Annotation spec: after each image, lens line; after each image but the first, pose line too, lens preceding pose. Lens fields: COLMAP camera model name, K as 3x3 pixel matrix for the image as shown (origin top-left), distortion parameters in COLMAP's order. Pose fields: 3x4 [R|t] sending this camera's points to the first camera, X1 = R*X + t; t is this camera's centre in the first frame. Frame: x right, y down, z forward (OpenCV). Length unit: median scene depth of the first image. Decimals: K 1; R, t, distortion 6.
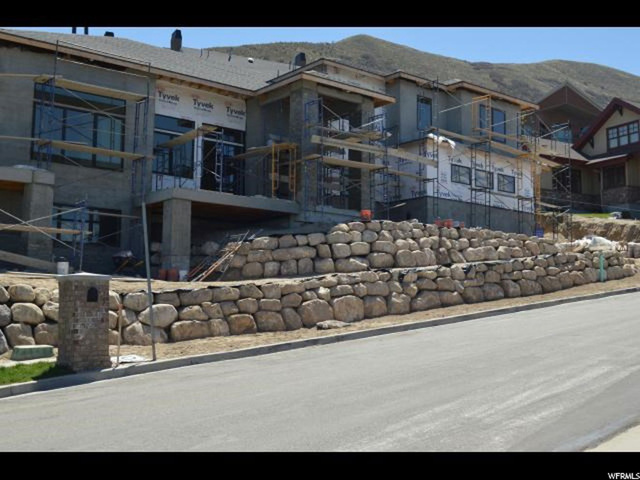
lens RADIAL K [[755.9, 0, 320.0], [0, 755.9, 240.0], [0, 0, 1]] dist [-0.030549, -0.038048]
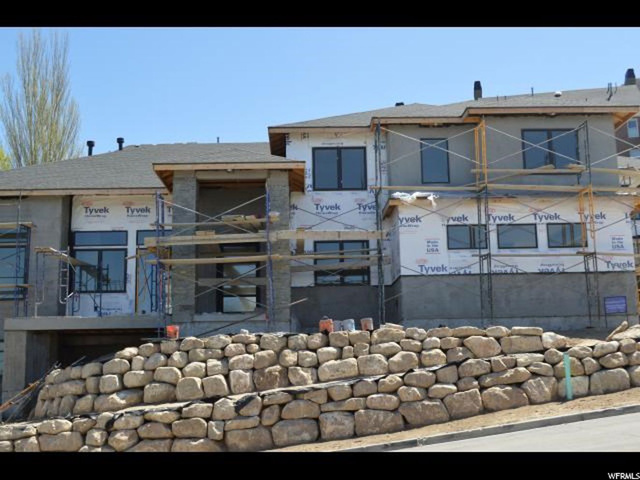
lens RADIAL K [[755.9, 0, 320.0], [0, 755.9, 240.0], [0, 0, 1]] dist [-0.030549, -0.038048]
pose [[0.805127, -0.135022, -0.577529, 0.621726], [0.096335, 0.990583, -0.097291, -0.034174], [0.585227, 0.022695, 0.810552, 0.418876]]
